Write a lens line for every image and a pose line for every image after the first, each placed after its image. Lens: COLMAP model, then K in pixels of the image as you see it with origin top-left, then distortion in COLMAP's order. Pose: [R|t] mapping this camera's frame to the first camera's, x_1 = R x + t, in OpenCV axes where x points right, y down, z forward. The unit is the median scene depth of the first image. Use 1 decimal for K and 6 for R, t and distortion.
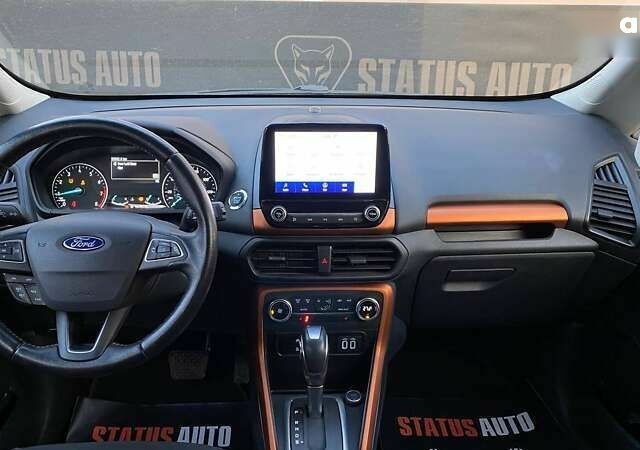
lens RADIAL K [[595.7, 0, 312.8], [0, 595.7, 232.4], [0, 0, 1]] dist [0.058926, -0.279770]
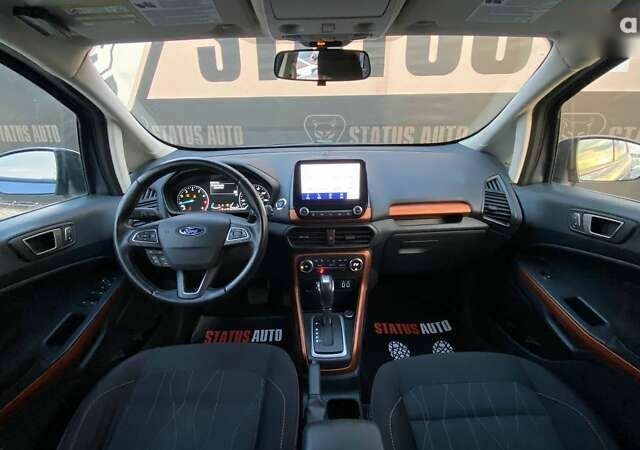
lens RADIAL K [[315.3, 0, 320.0], [0, 315.3, 225.0], [0, 0, 1]] dist [0.001812, -0.000369]
pose [[0.999533, -0.018705, -0.024179, 0.010013], [0.018979, 0.999758, 0.011153, -0.001288], [0.023964, -0.011606, 0.999645, 0.066499]]
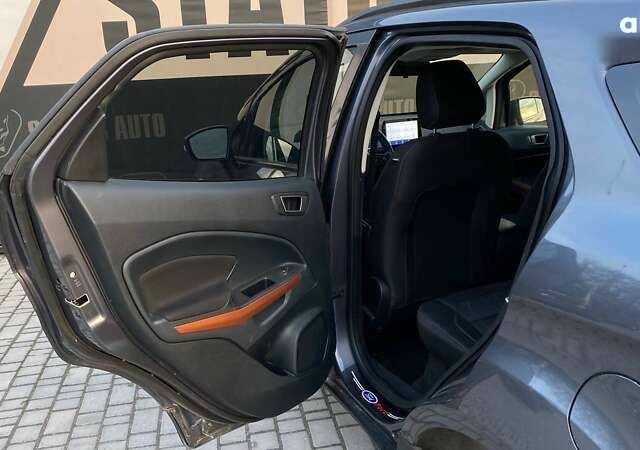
lens RADIAL K [[621.7, 0, 320.1], [0, 621.7, 242.0], [0, 0, 1]] dist [0.024124, -0.018385]
pose [[0.919656, -0.160800, 0.358297, -1.298919], [0.189985, 0.980635, -0.047543, 0.400927], [-0.343714, 0.111794, 0.932396, -1.365407]]
